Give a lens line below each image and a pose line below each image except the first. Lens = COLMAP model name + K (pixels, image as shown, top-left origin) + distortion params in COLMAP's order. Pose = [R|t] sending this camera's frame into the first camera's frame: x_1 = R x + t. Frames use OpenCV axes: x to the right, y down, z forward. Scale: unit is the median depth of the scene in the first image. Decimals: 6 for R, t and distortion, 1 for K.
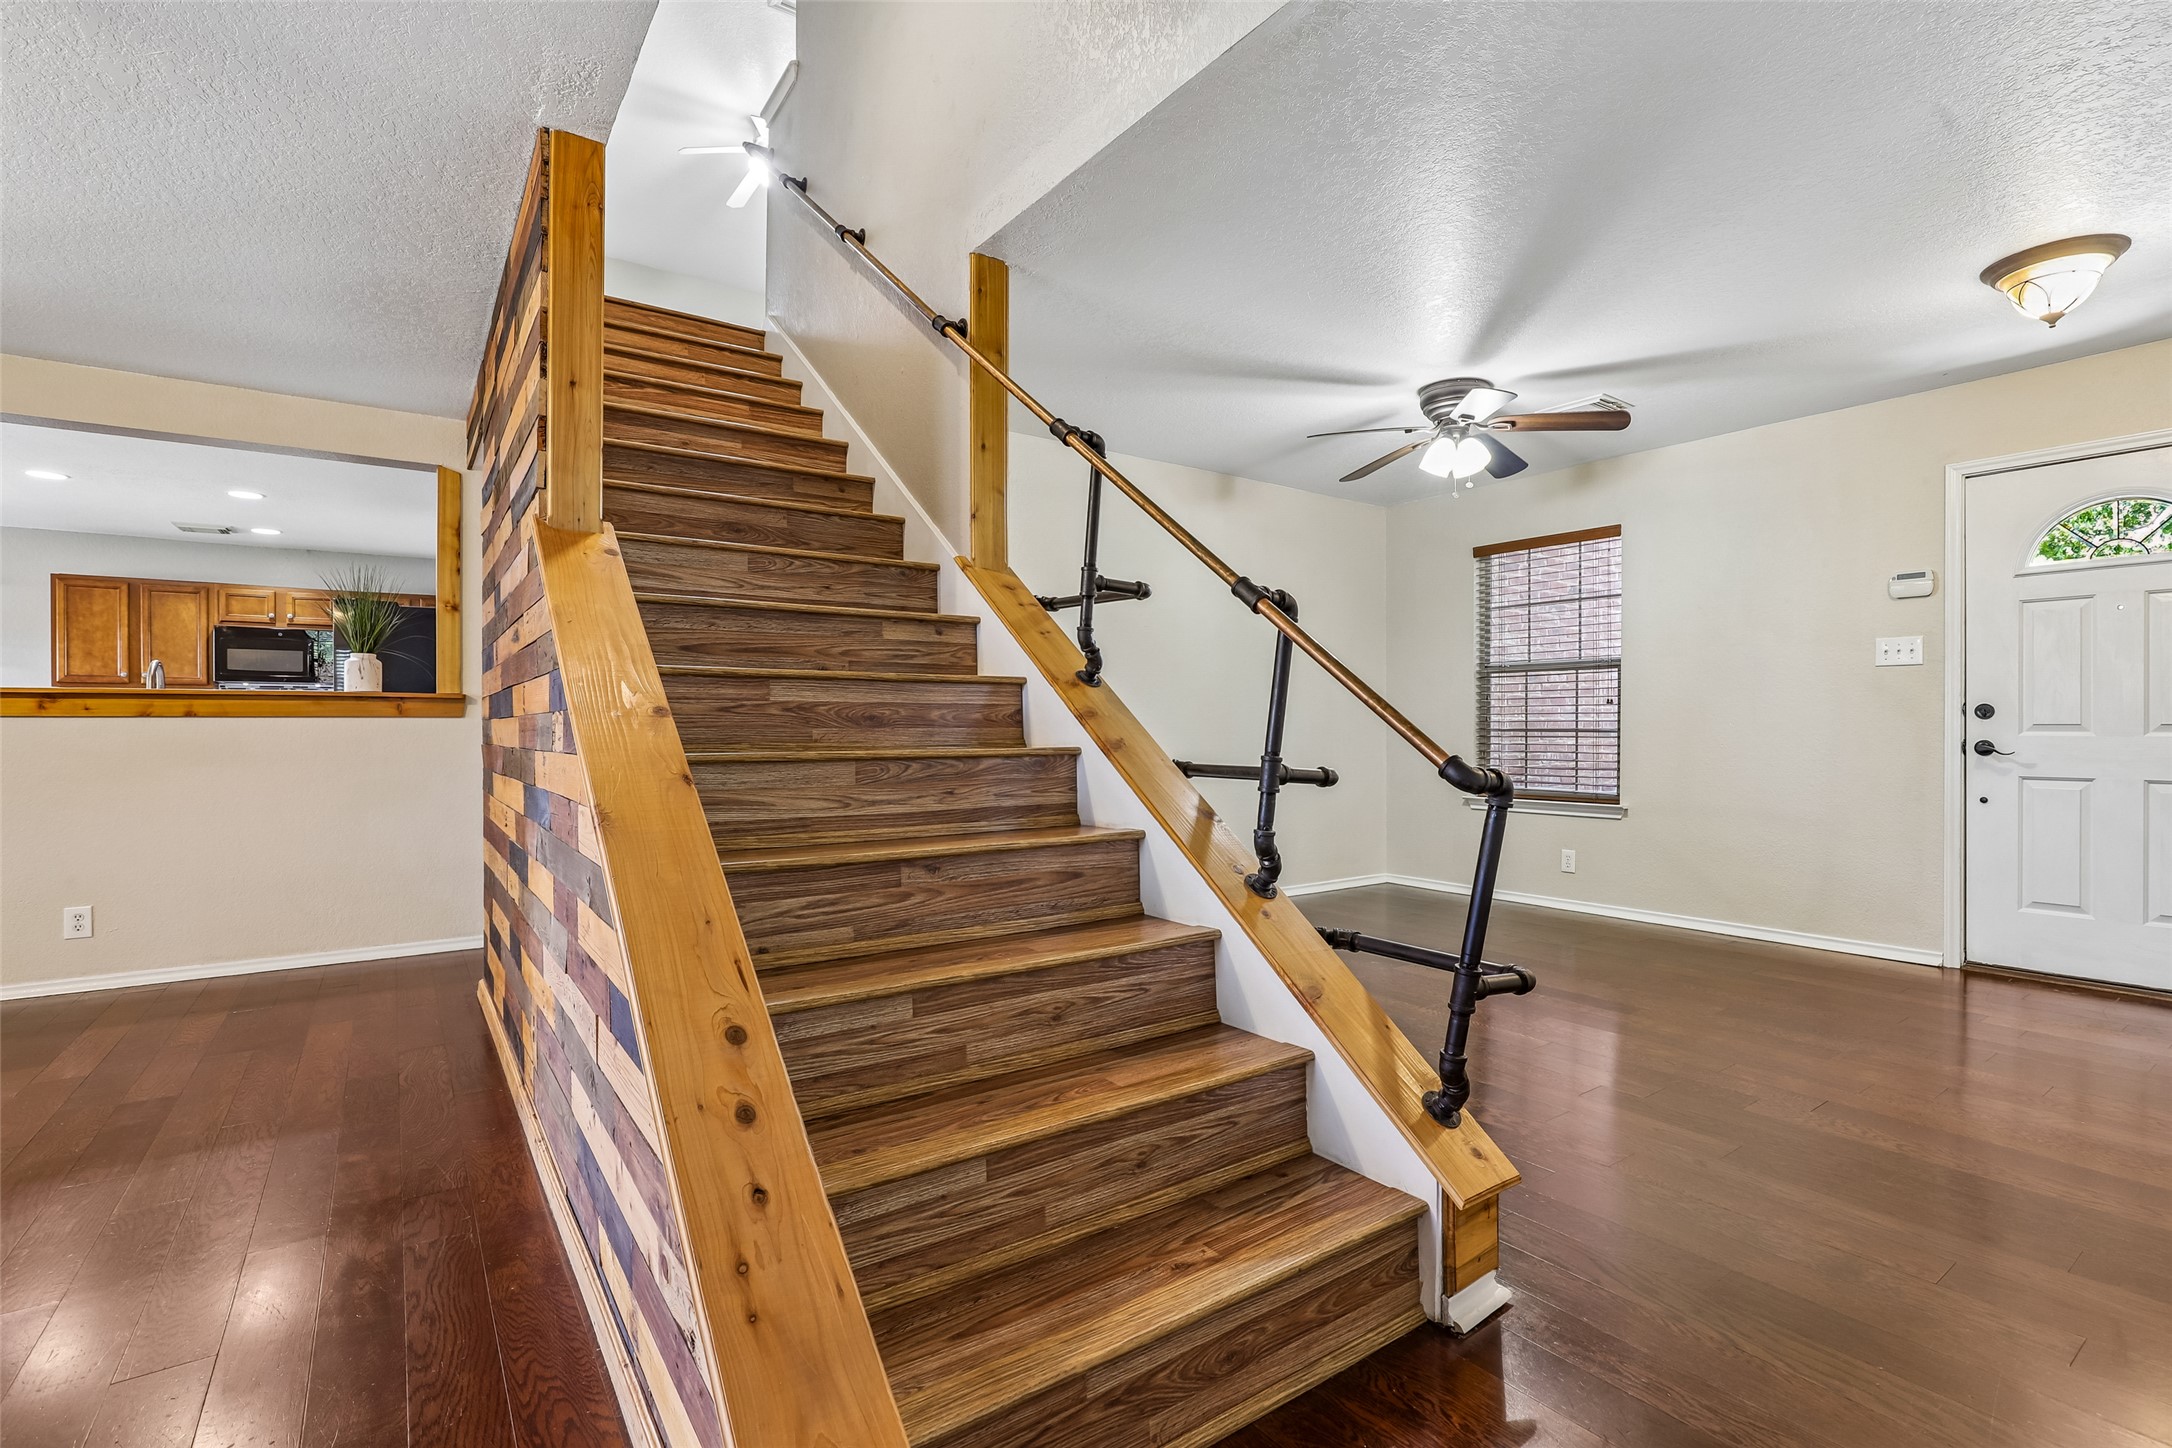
lens RADIAL K [[1011.5, 0, 1095.2], [0, 1011.5, 728.5], [0, 0, 1]] dist [-0.010913, 0.001079]
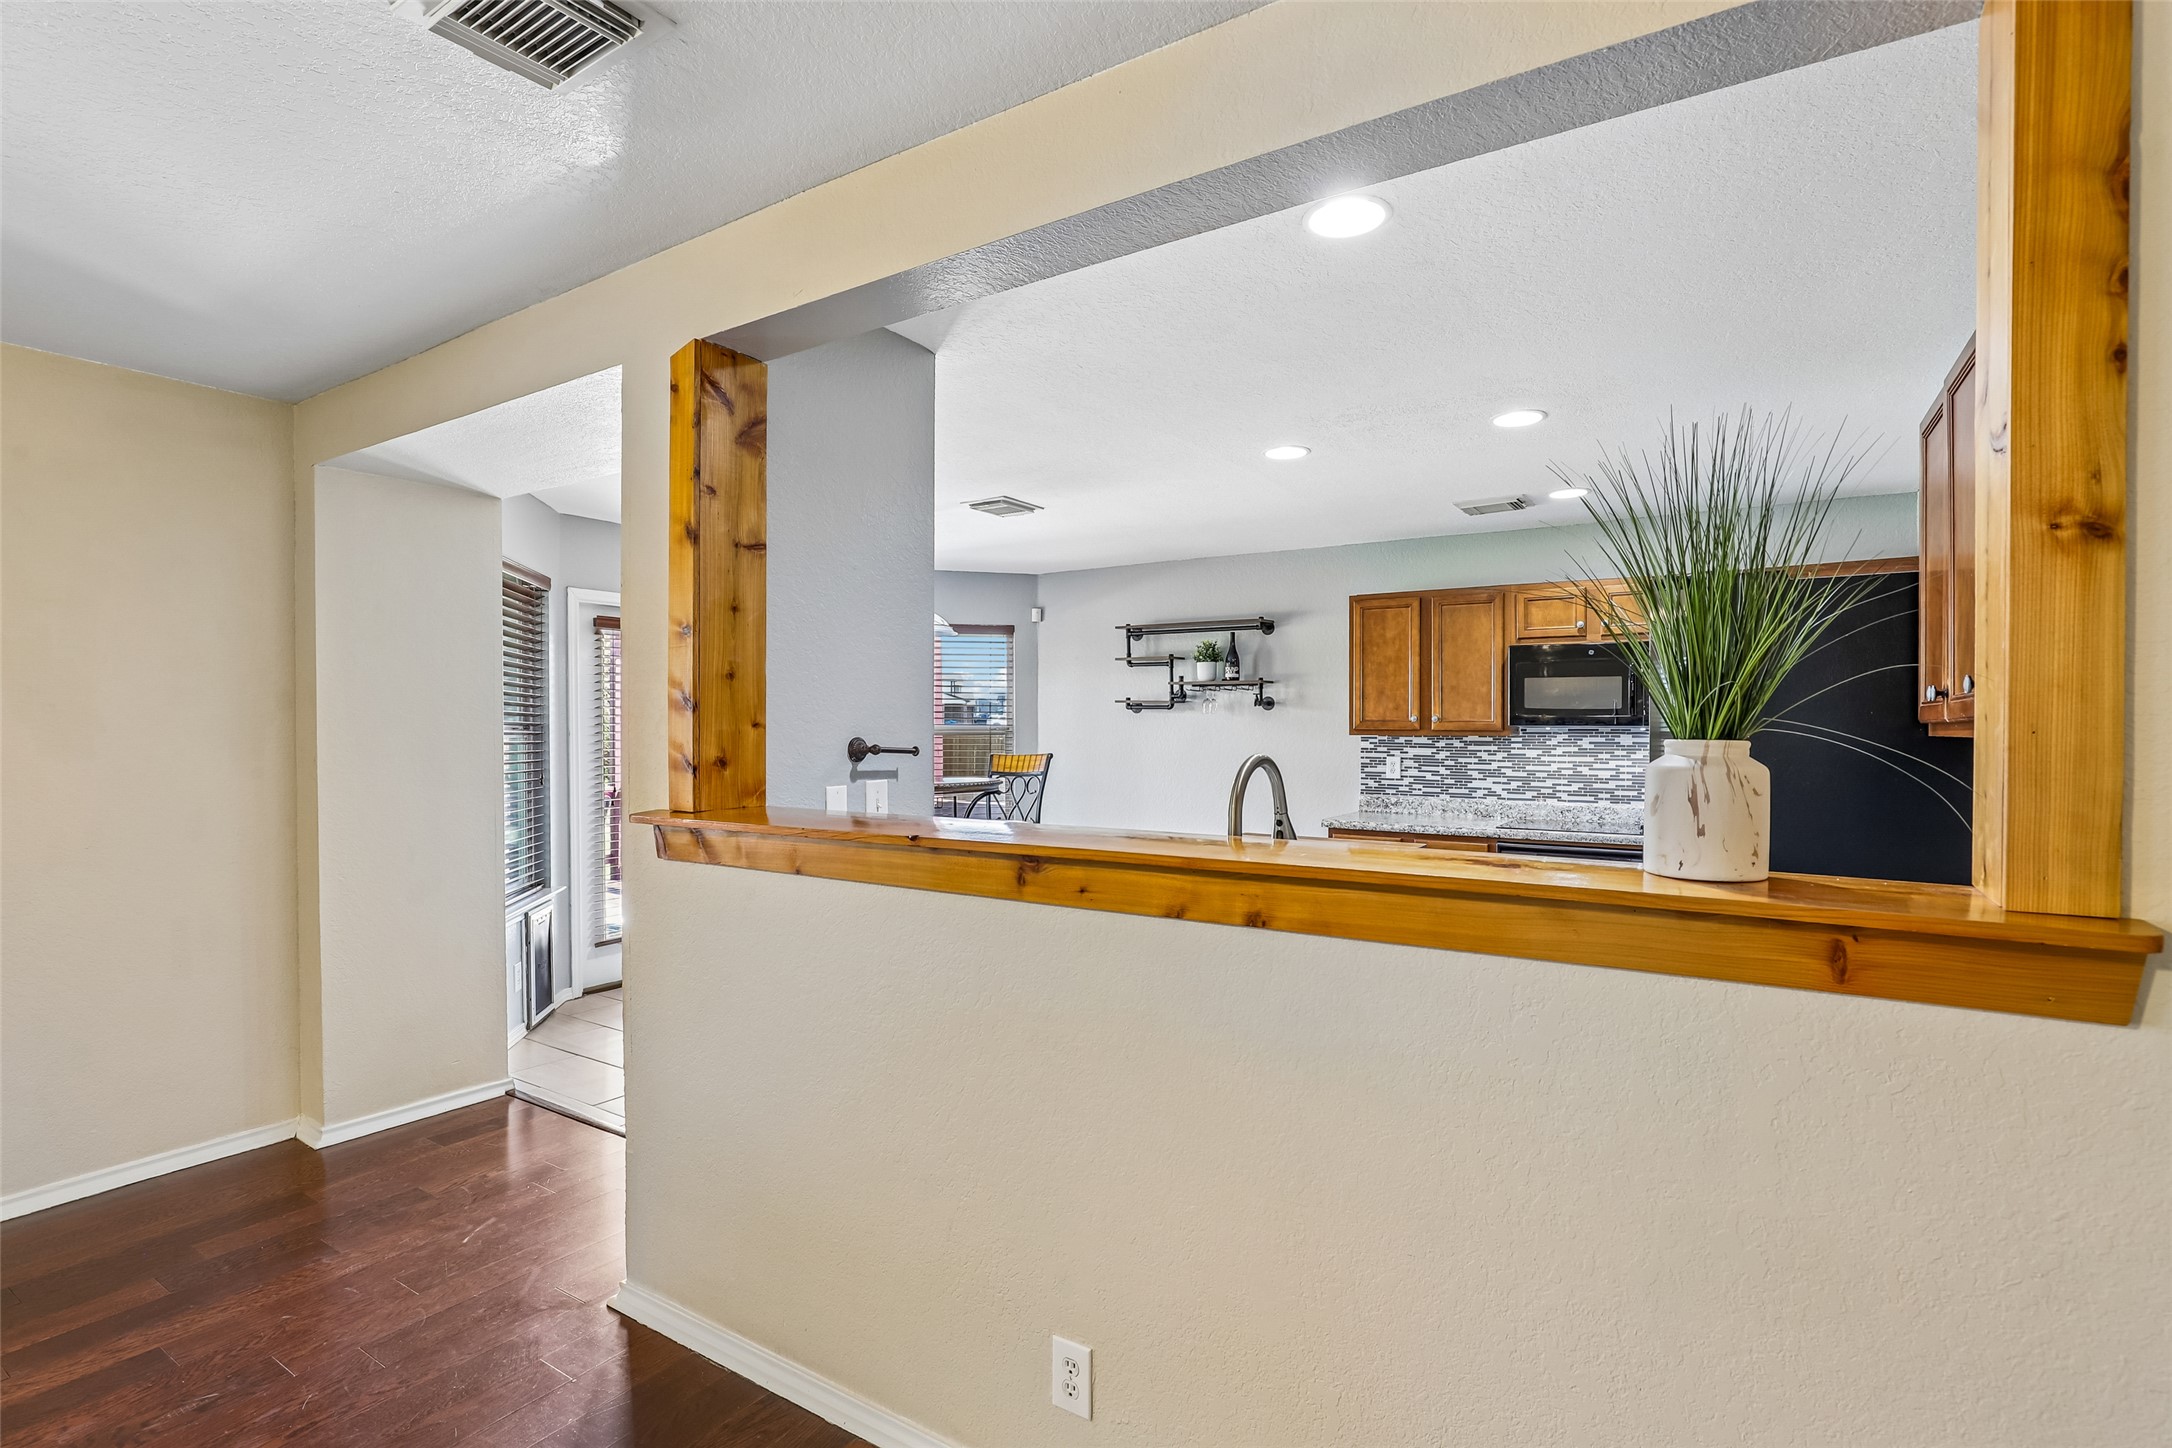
lens RADIAL K [[1011.5, 0, 1103.1], [0, 1011.5, 740.2], [0, 0, 1]] dist [-0.010913, 0.001079]
pose [[0.386446, 0.018994, -0.922117, -0.353227], [-0.000848, 0.999795, 0.020239, -0.053112], [0.922312, -0.007040, 0.386382, 0.487584]]
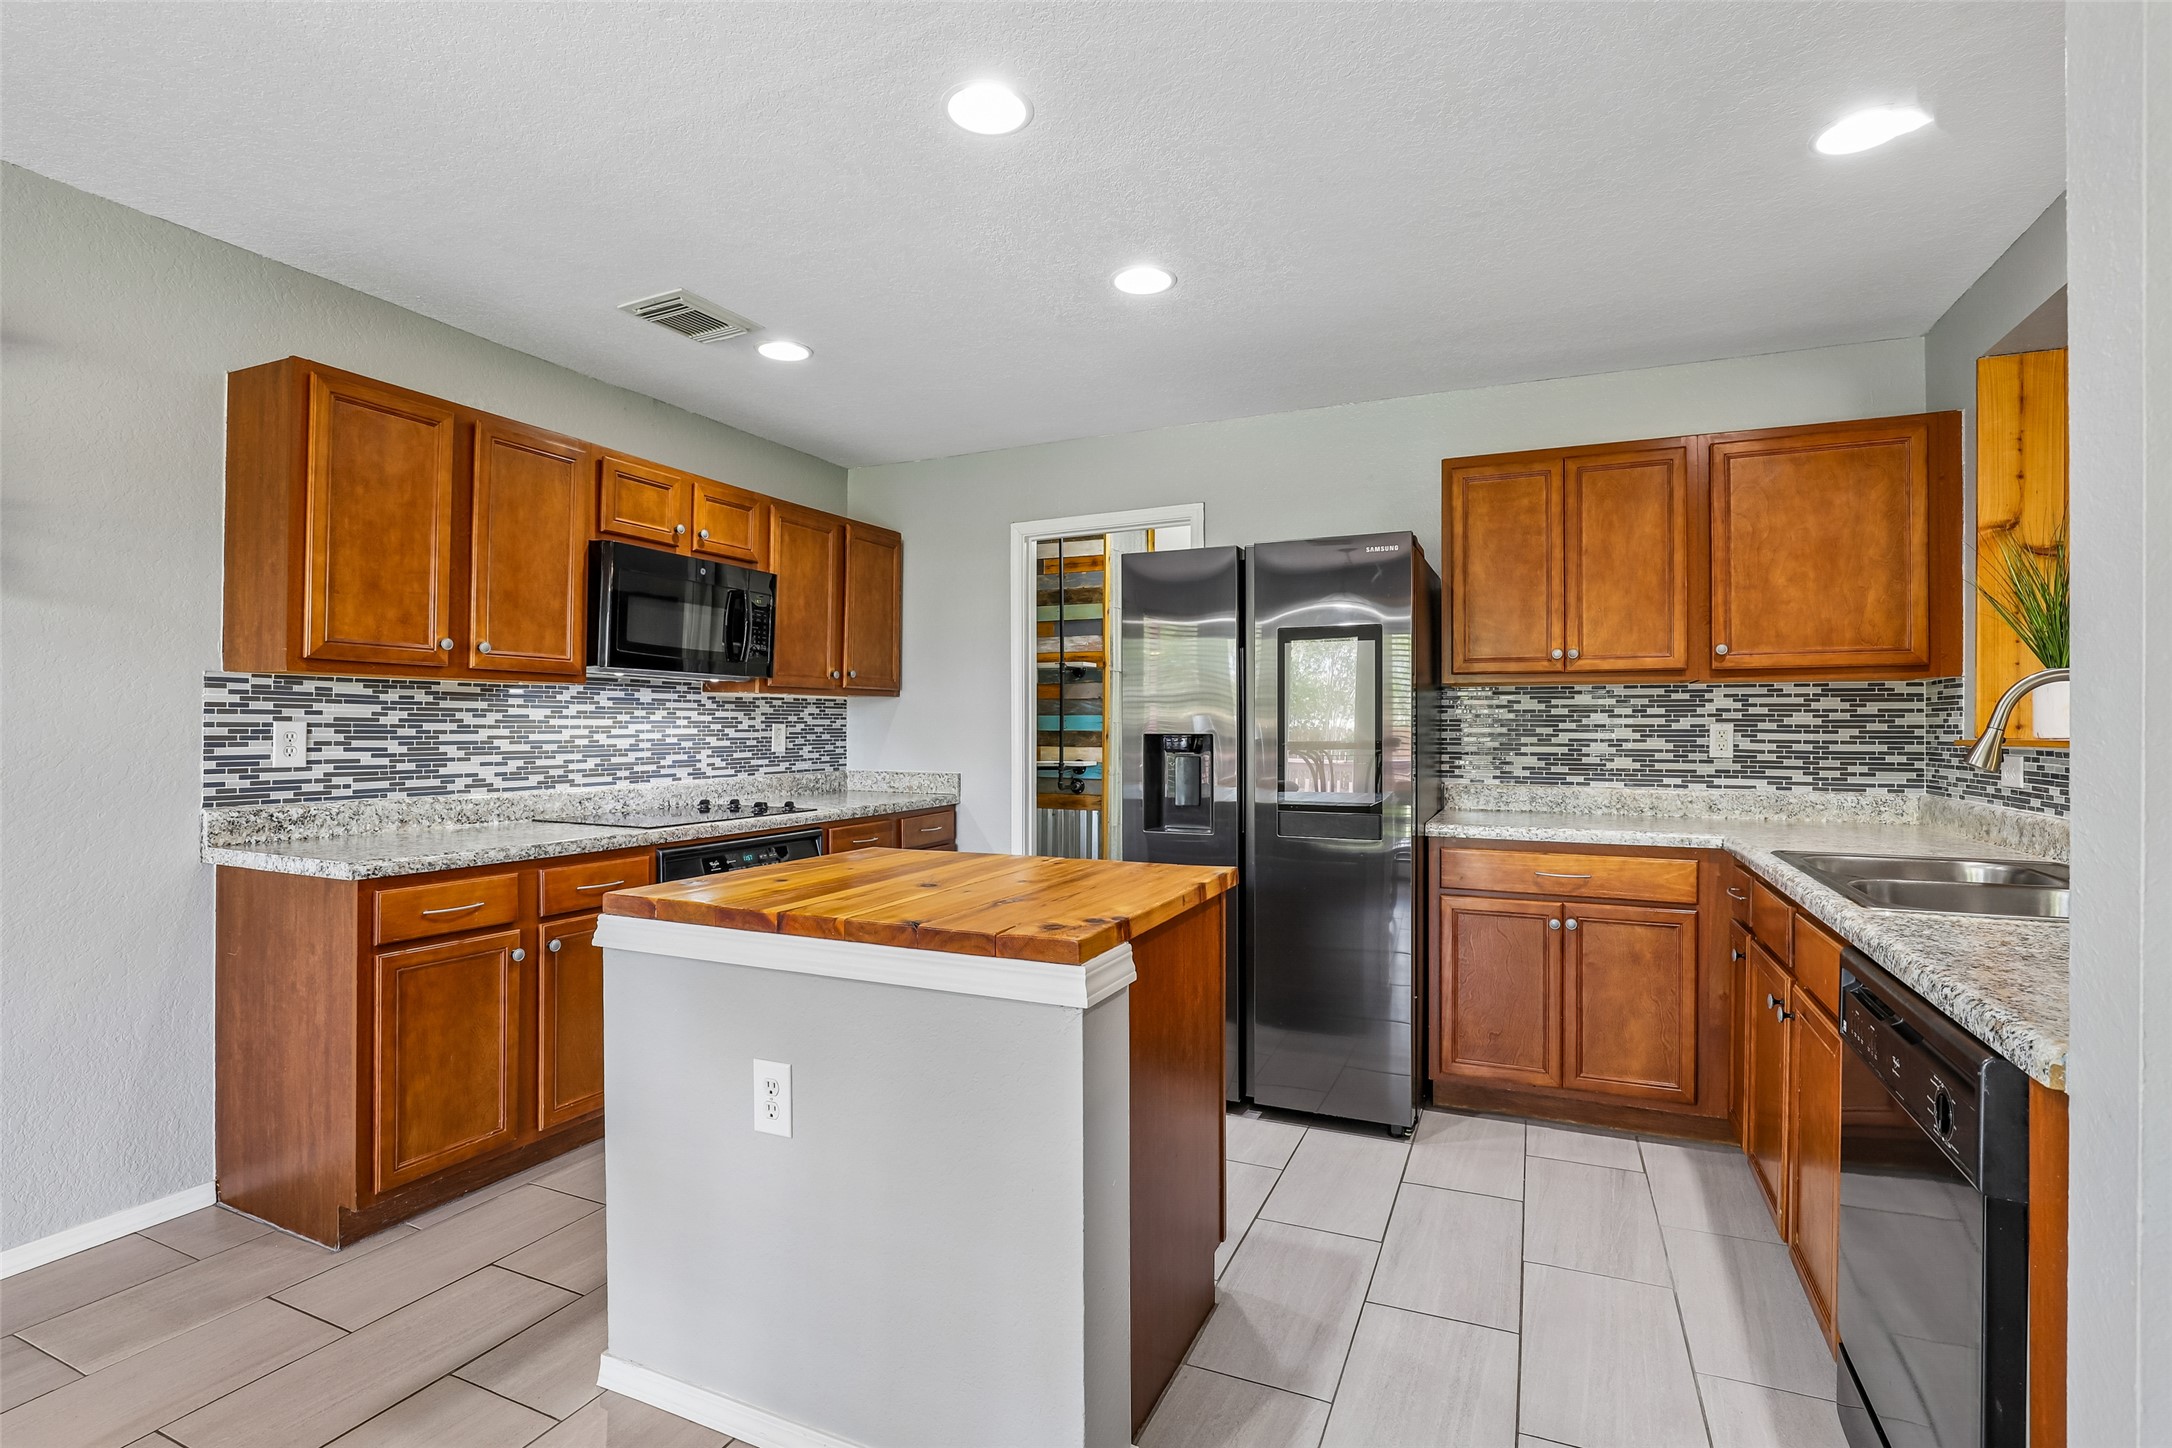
lens RADIAL K [[1011.5, 0, 1090.2], [0, 1011.5, 714.1], [0, 0, 1]] dist [-0.010913, 0.001079]
pose [[0.865910, 0.017779, 0.499884, -0.955641], [-0.013948, 0.999838, -0.011399, -0.025587], [-0.500006, 0.002898, 0.866017, 0.534764]]
